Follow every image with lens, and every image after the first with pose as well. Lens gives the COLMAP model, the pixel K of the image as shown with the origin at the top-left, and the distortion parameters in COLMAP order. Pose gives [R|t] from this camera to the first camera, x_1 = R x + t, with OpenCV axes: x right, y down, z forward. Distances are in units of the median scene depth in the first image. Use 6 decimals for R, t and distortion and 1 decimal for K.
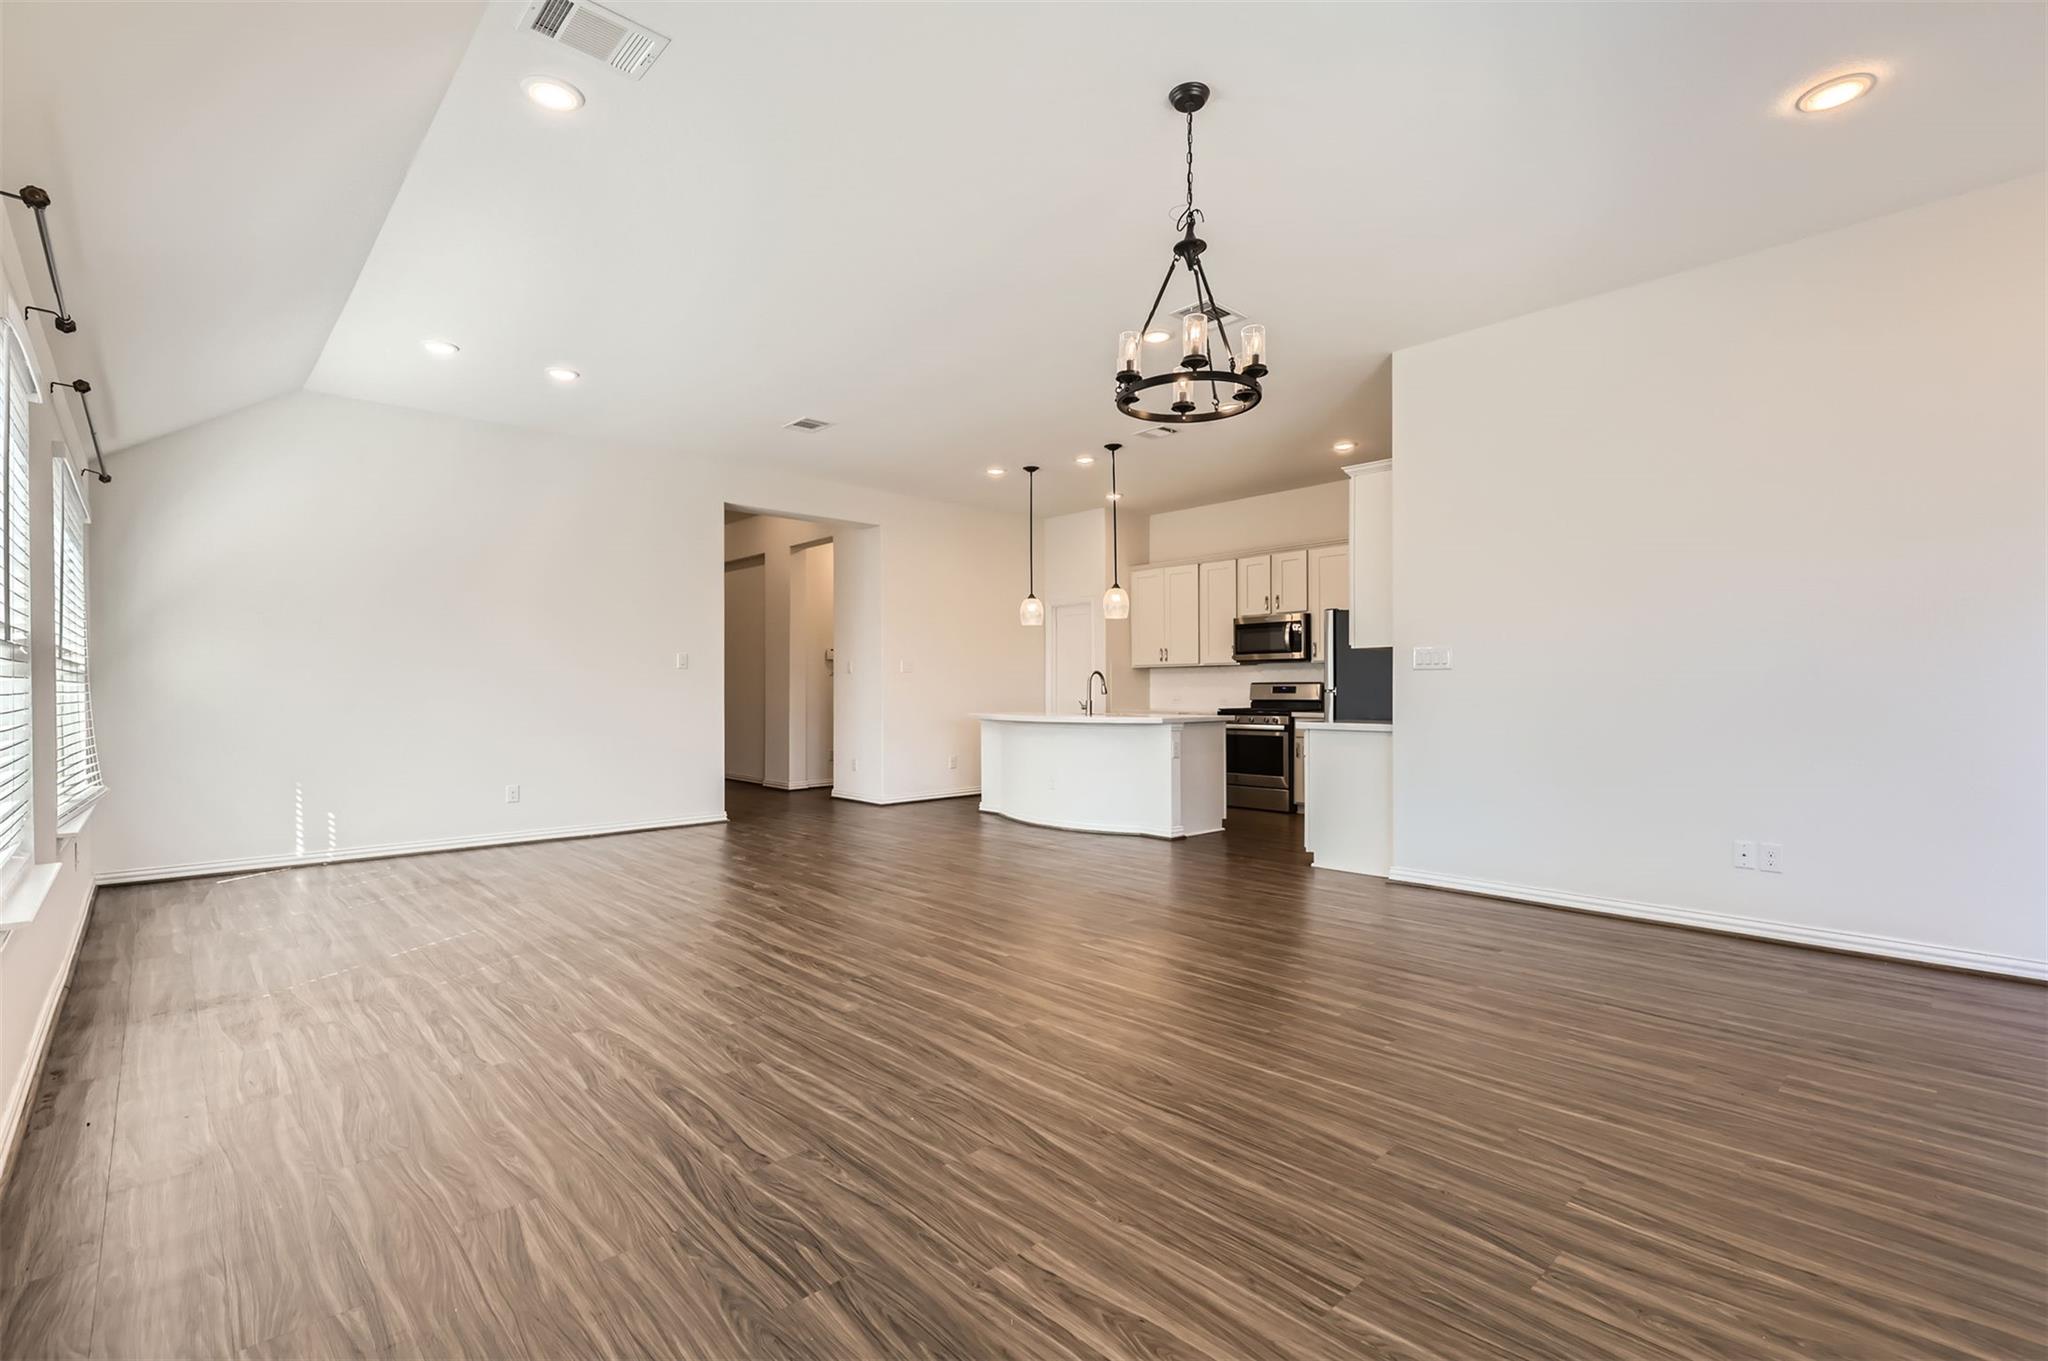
lens RADIAL K [[937.0, 0, 1024.7], [0, 937.0, 690.2], [0, 0, 1]] dist [0.002102, -0.000723]
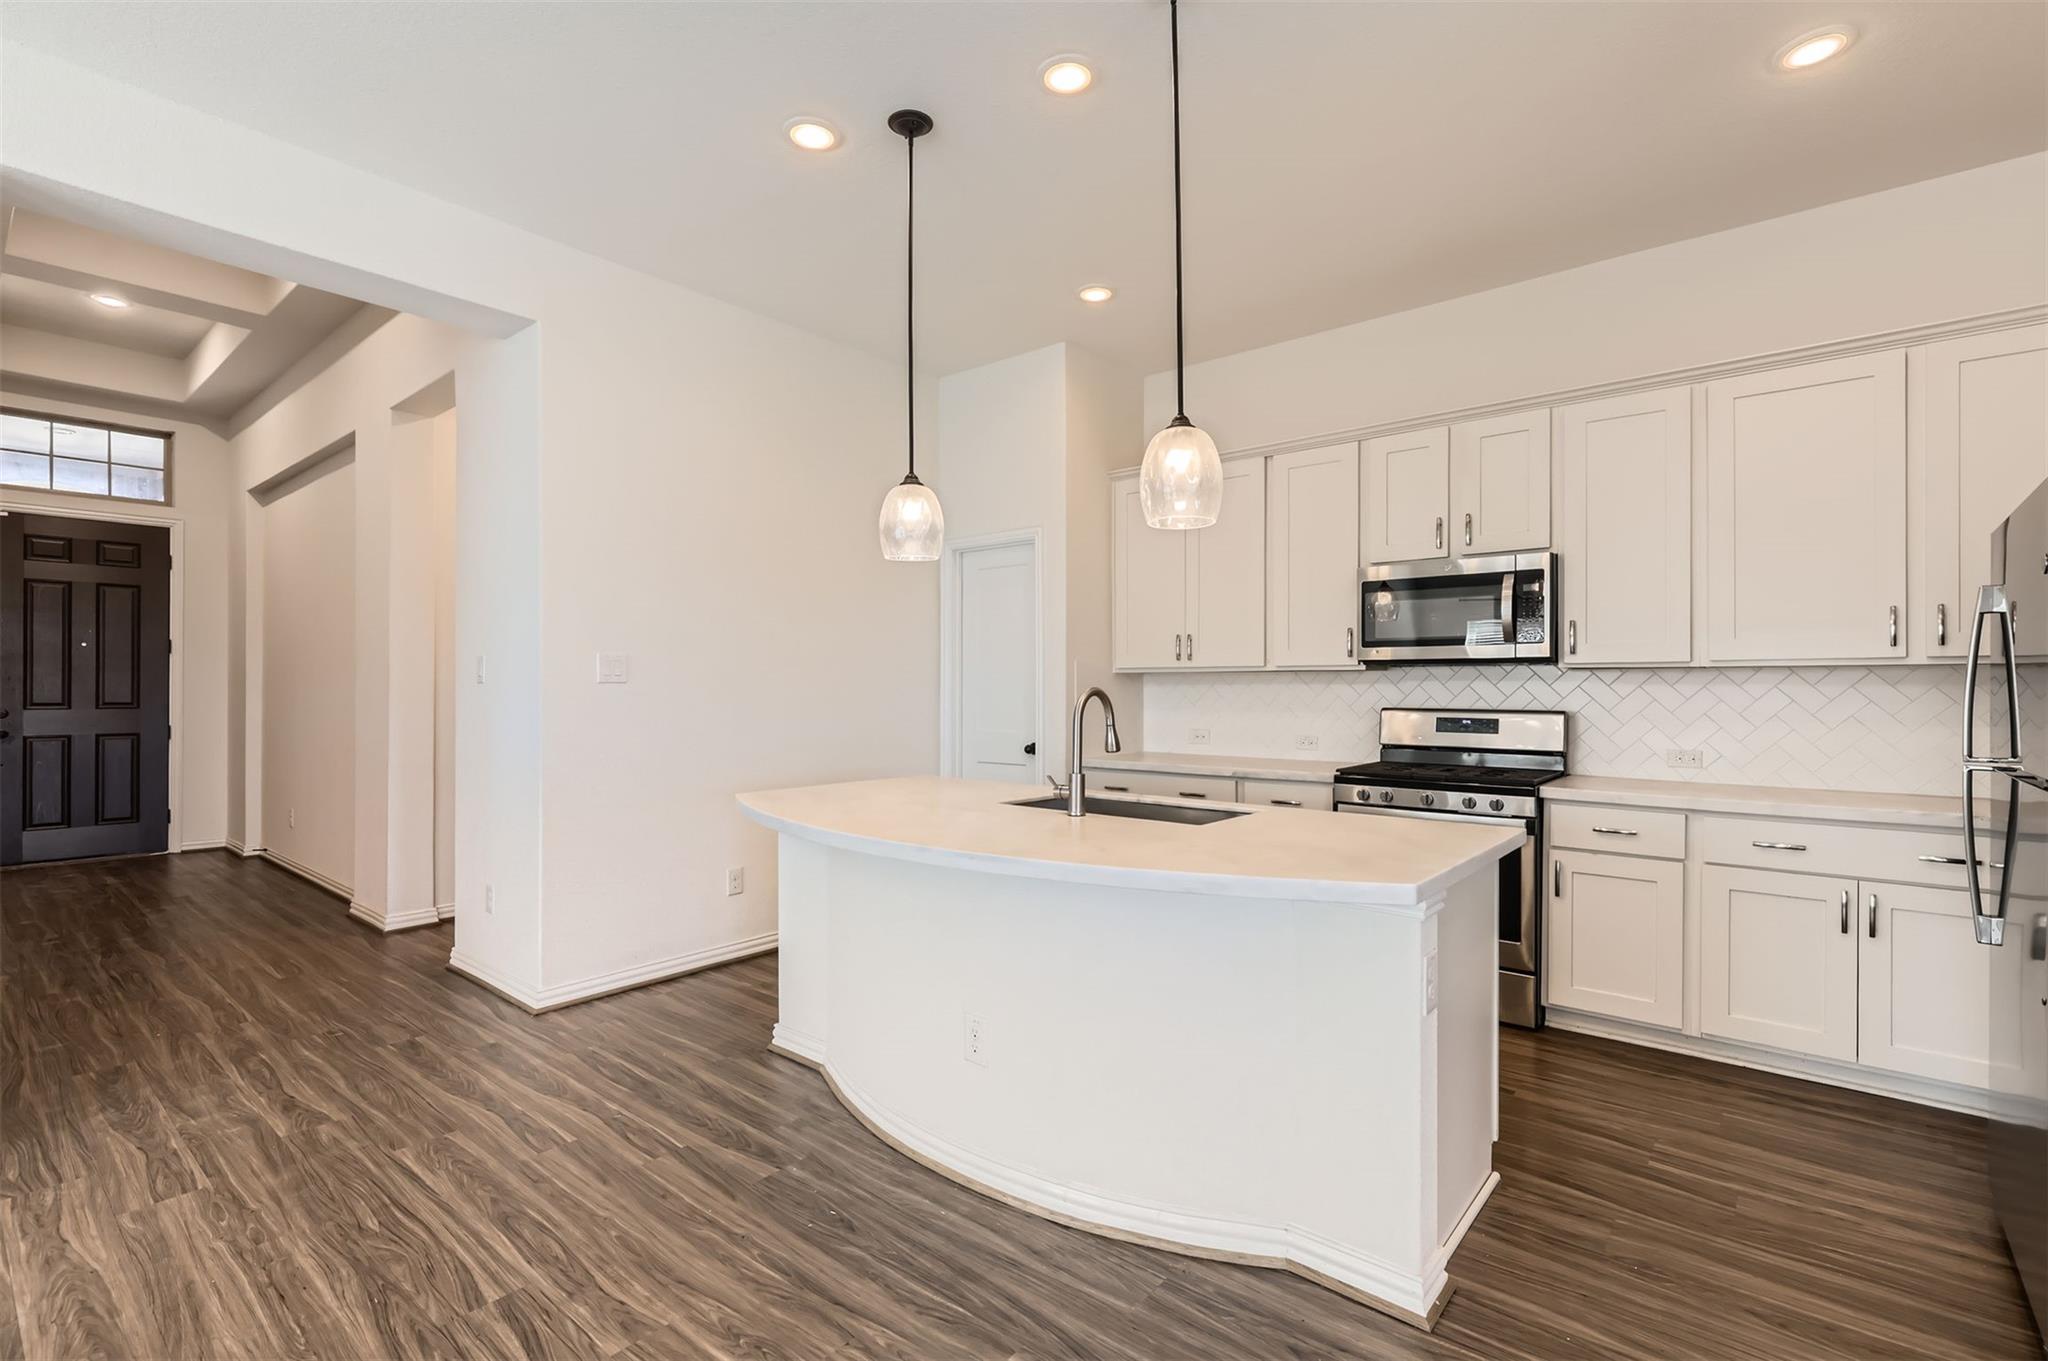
lens RADIAL K [[937.0, 0, 1023.9], [0, 937.0, 685.4], [0, 0, 1]] dist [0.002102, -0.000723]
pose [[0.992024, 0.007892, 0.125803, 0.005005], [-0.007745, 0.999969, -0.001655, -0.017887], [-0.125812, 0.000668, 0.992054, 0.579658]]
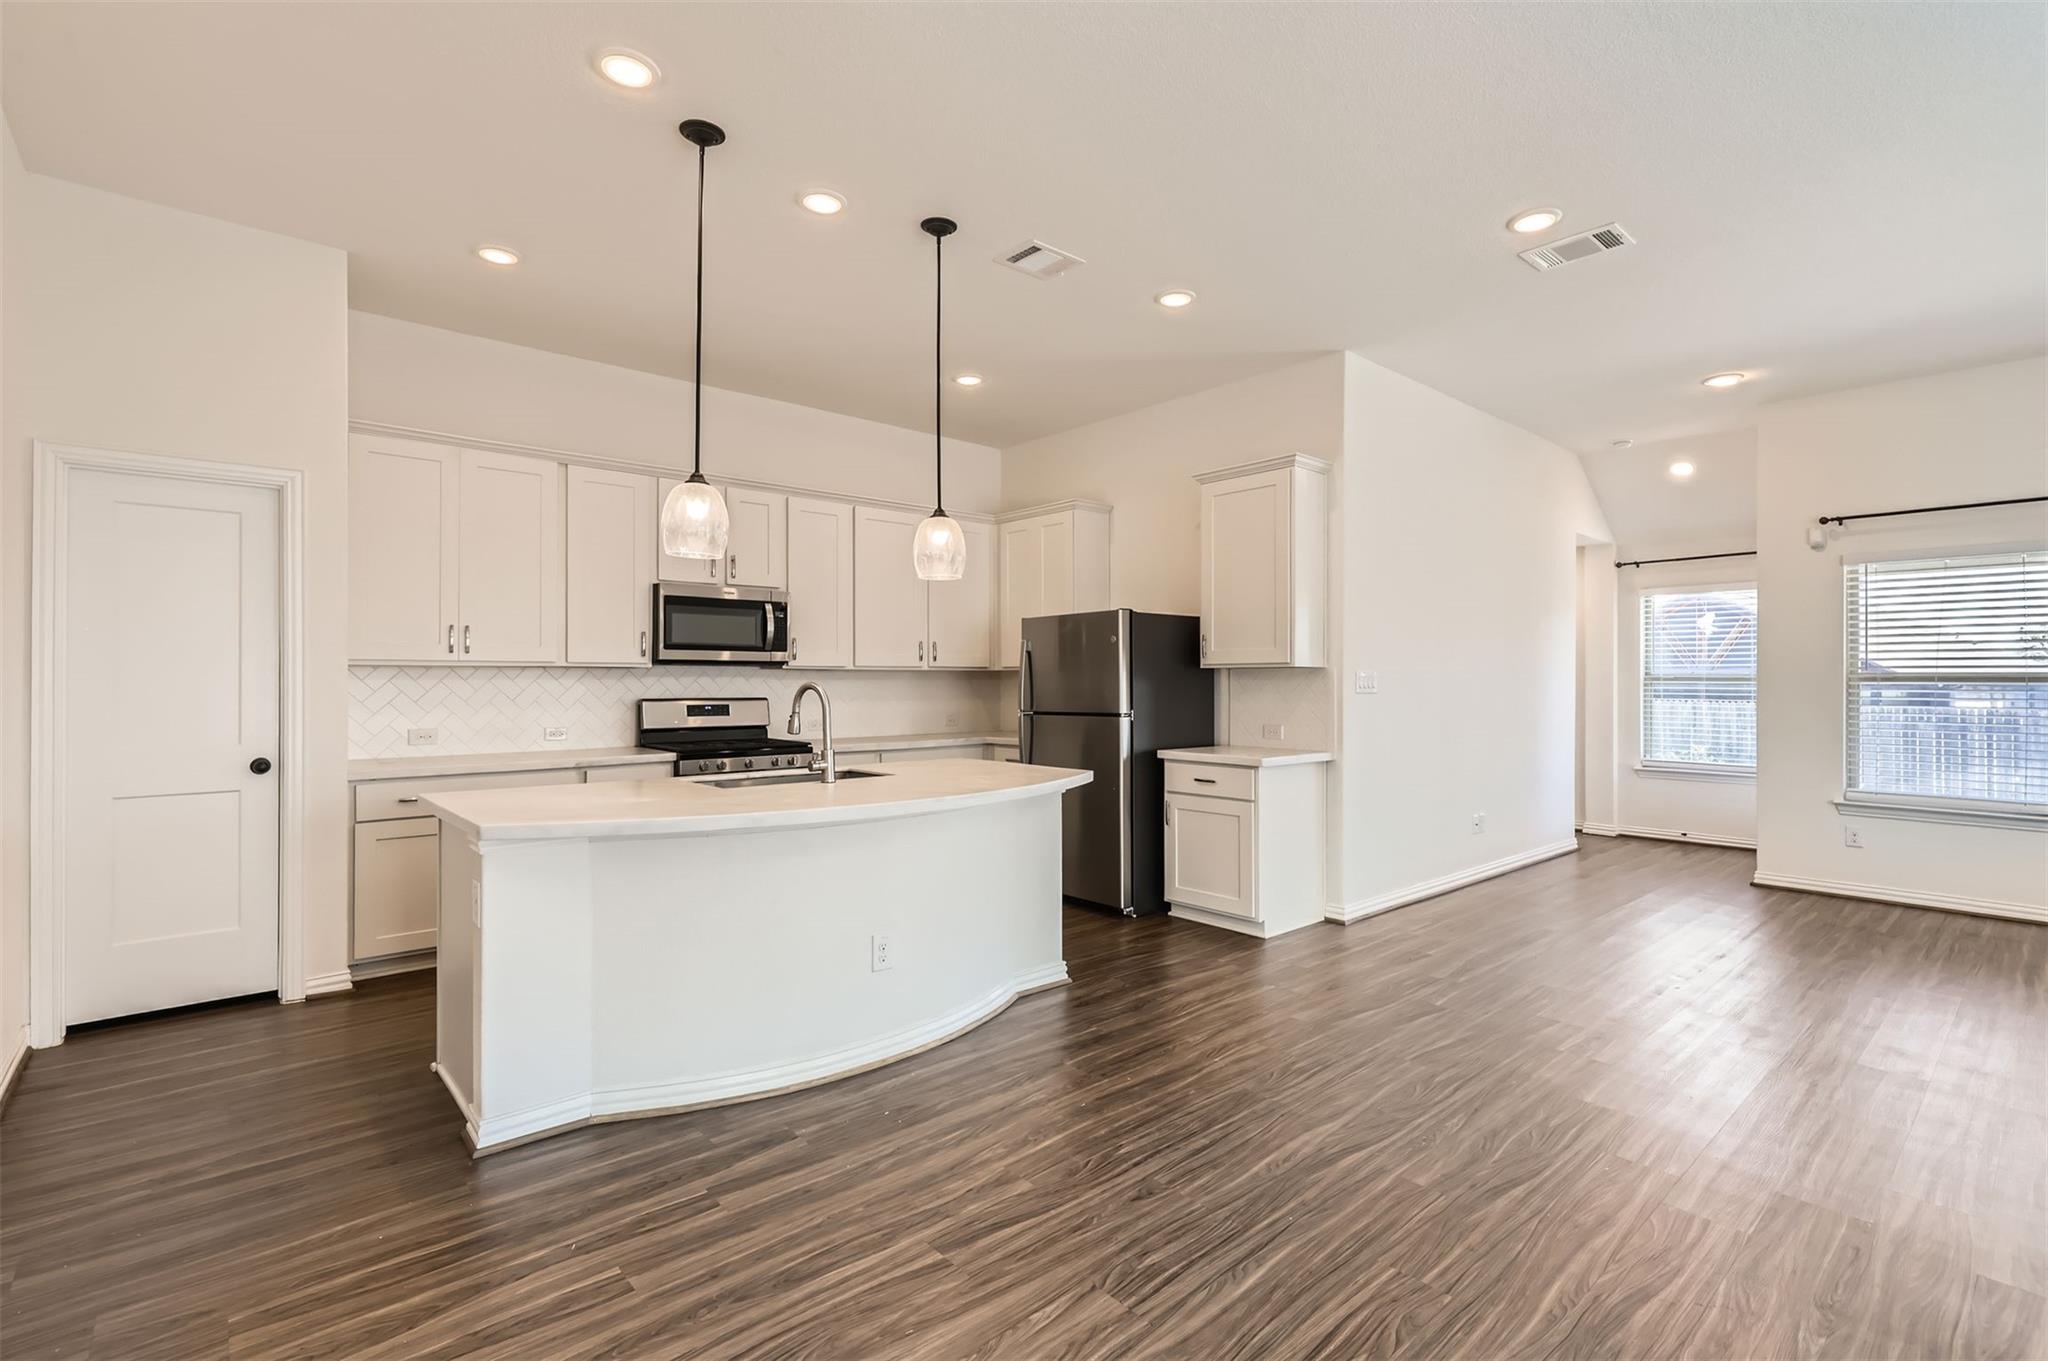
lens RADIAL K [[937.0, 0, 1023.9], [0, 937.0, 681.0], [0, 0, 1]] dist [0.002102, -0.000723]
pose [[0.022412, 0.006970, 0.999725, -0.329453], [-0.001614, 0.999975, -0.006936, -0.016026], [-0.999748, -0.001458, 0.022423, 0.789810]]
